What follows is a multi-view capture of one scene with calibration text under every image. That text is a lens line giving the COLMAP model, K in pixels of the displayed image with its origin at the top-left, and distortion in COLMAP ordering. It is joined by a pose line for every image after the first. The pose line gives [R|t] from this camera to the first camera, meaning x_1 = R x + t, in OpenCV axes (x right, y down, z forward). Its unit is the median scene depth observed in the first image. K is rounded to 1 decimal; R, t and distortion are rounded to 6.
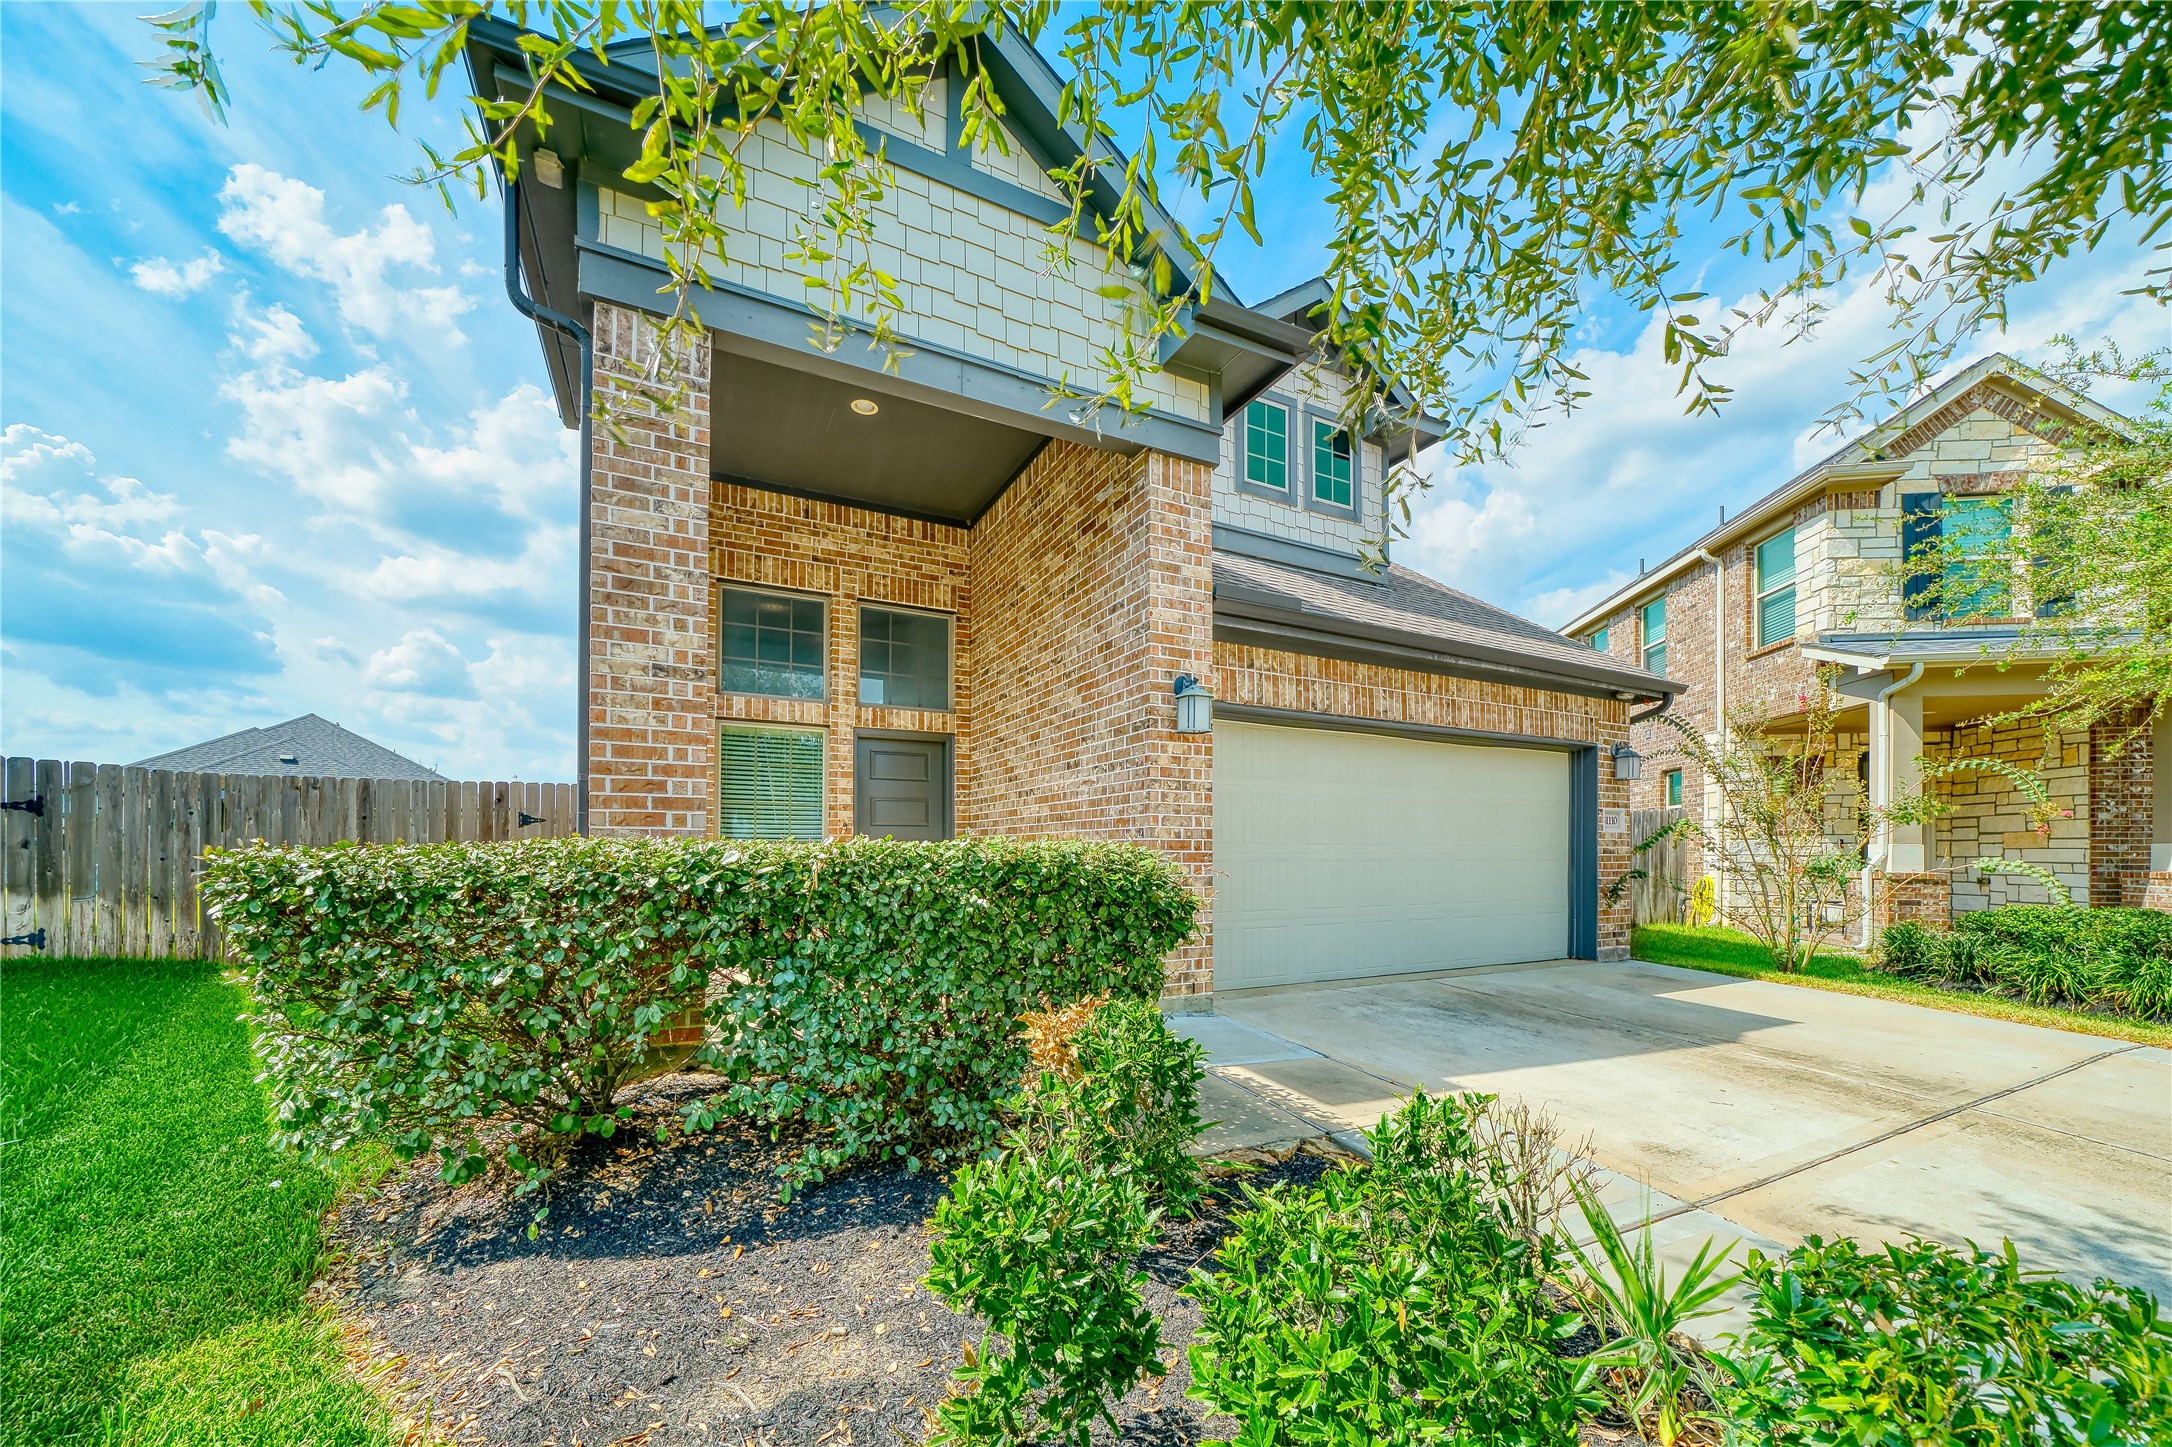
lens RADIAL K [[797.0, 0, 1081.2], [0, 797.0, 845.4], [0, 0, 1]] dist [-0.005068, -0.000183]
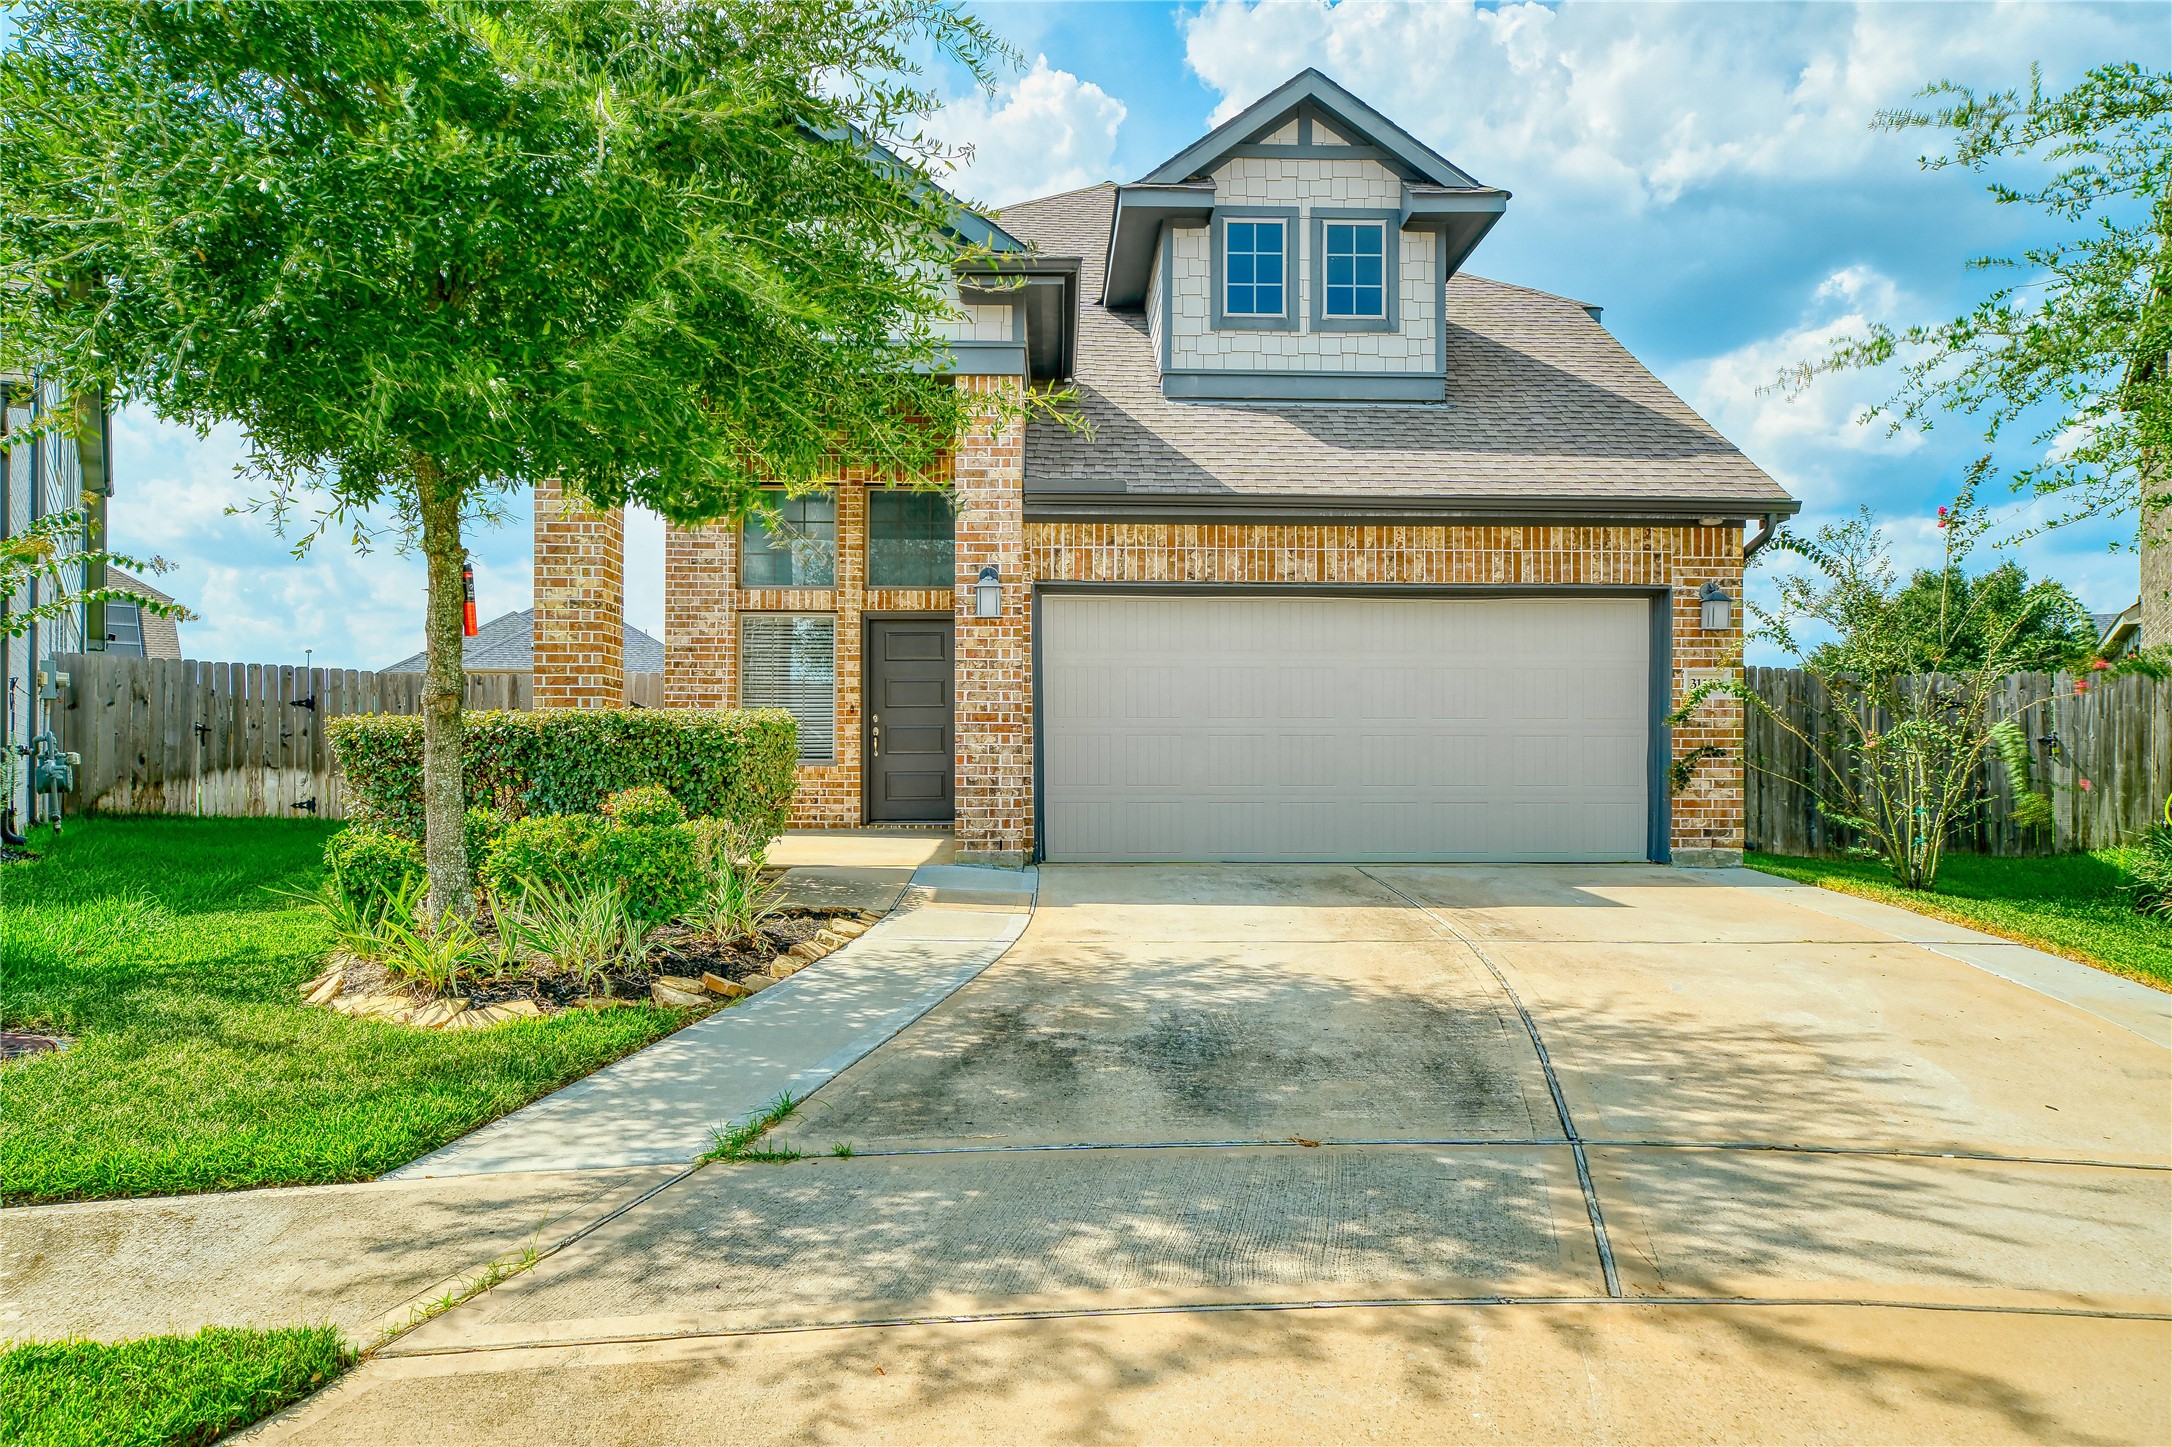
lens RADIAL K [[1385.6, 0, 1086.9], [0, 1385.6, 740.9], [0, 0, 1]] dist [0.000367, 0.001711]
pose [[0.906930, -0.007369, -0.421218, 0.796519], [0.004847, 0.999963, -0.007058, 0.034787], [0.421254, 0.004360, 0.906932, -0.532449]]
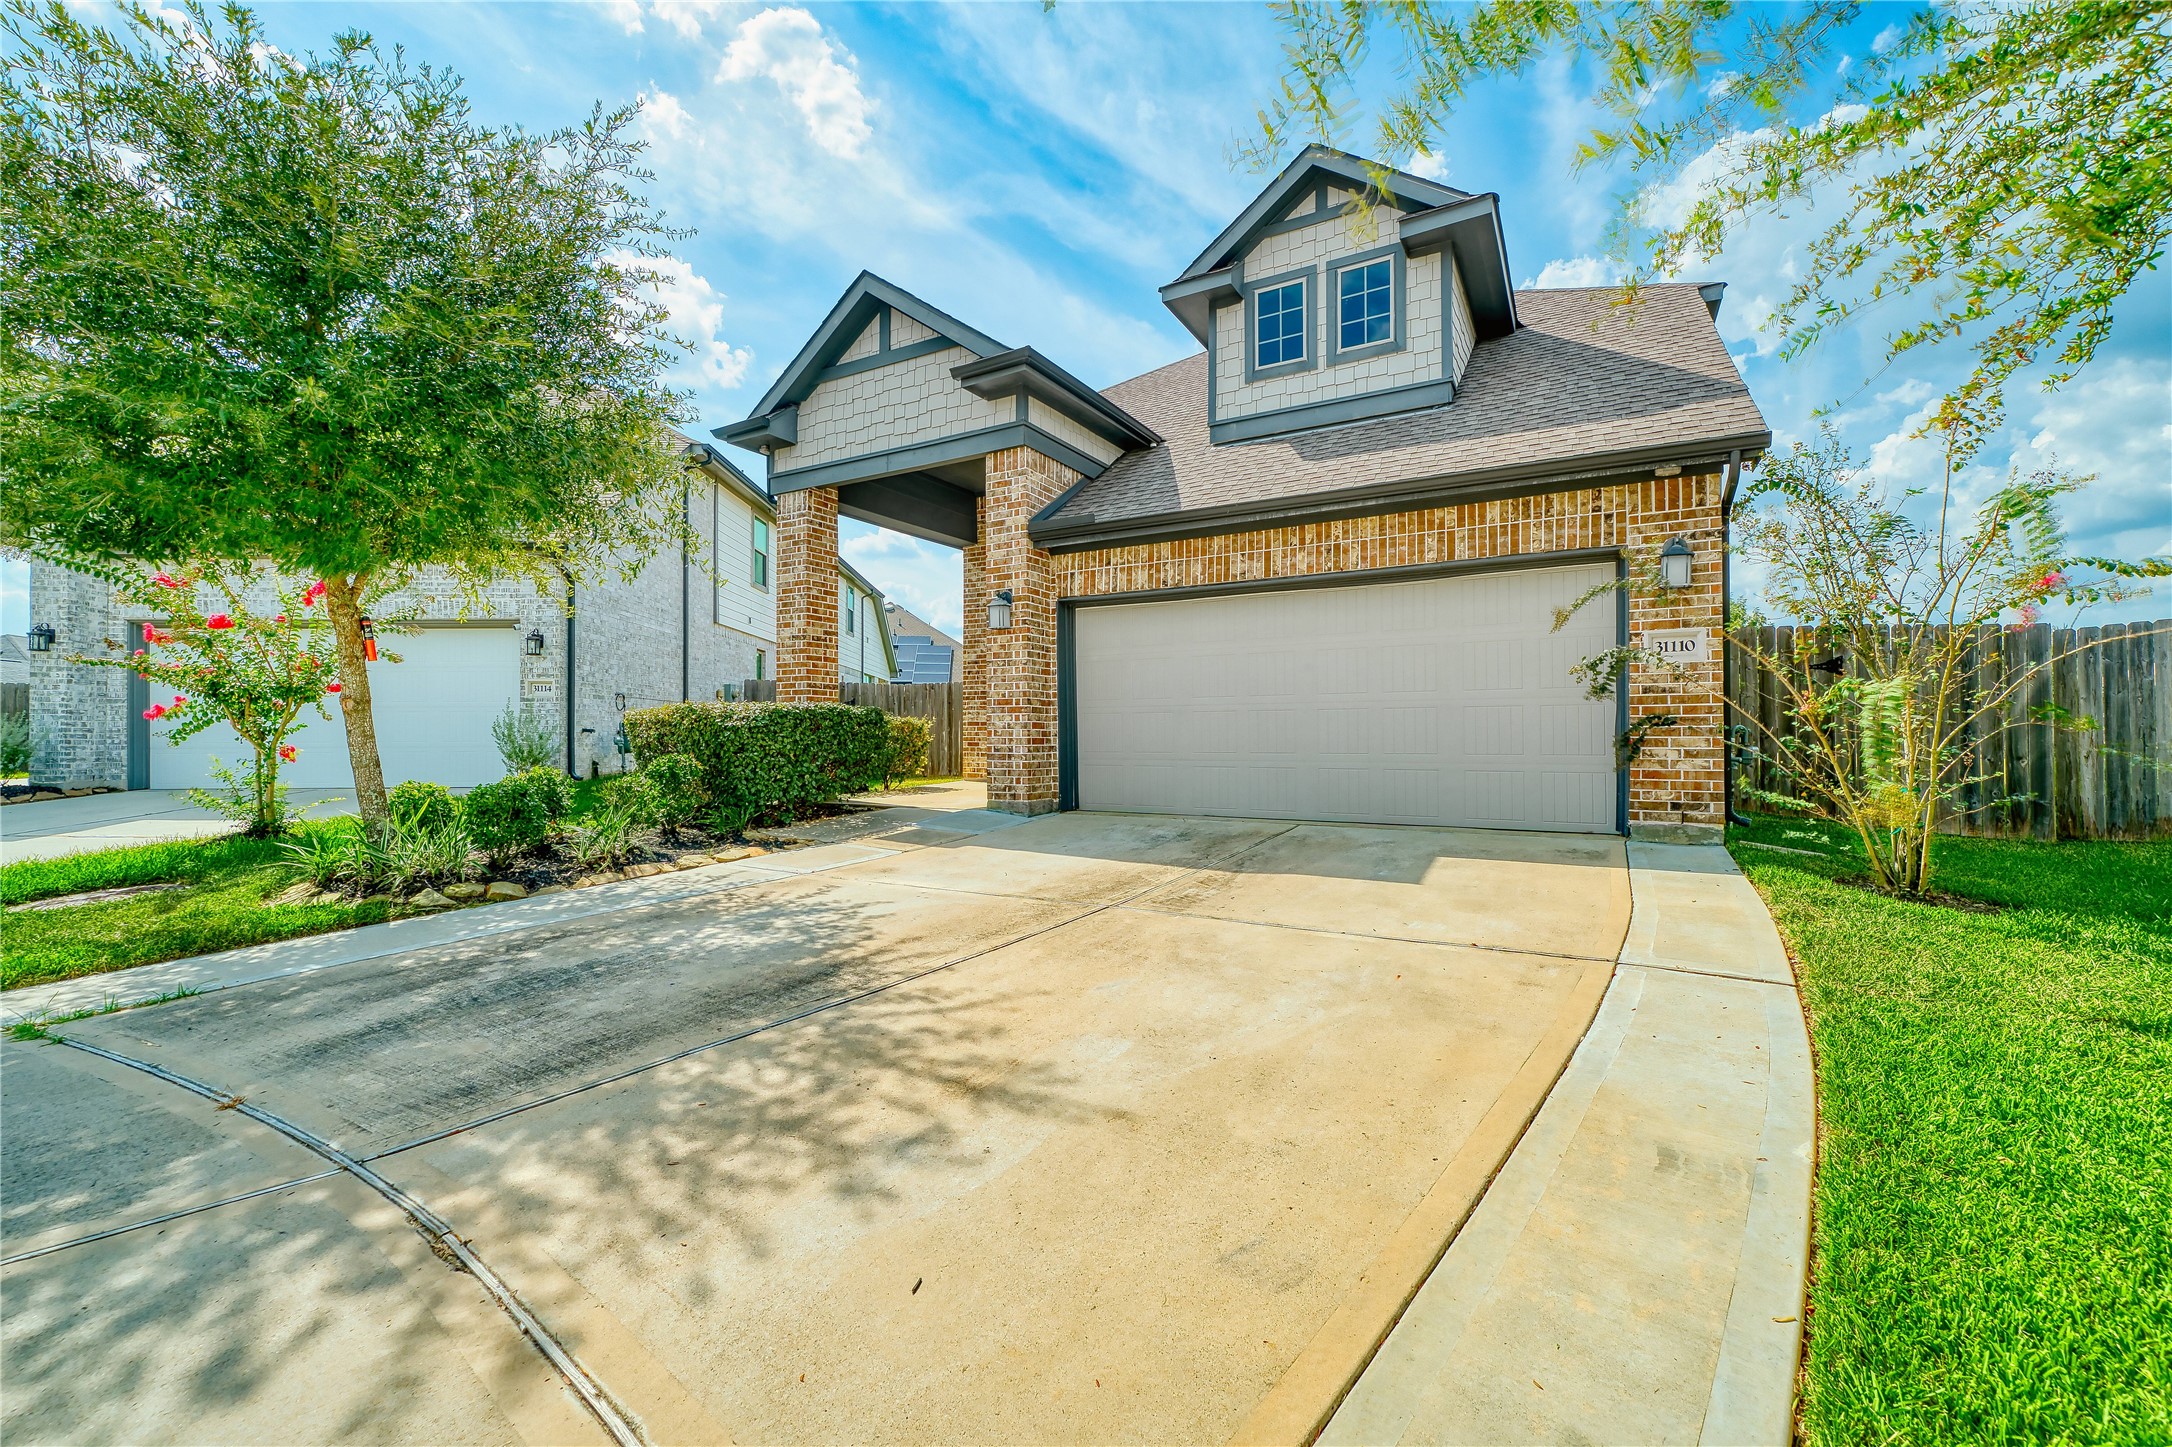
lens RADIAL K [[860.6, 0, 1097.9], [0, 860.6, 719.9], [0, 0, 1]] dist [0.000722, 0.000296]
pose [[0.560721, -0.017811, -0.827813, 1.175240], [0.016246, 0.999813, -0.010507, 0.039771], [0.827846, -0.007558, 0.560905, 0.159883]]
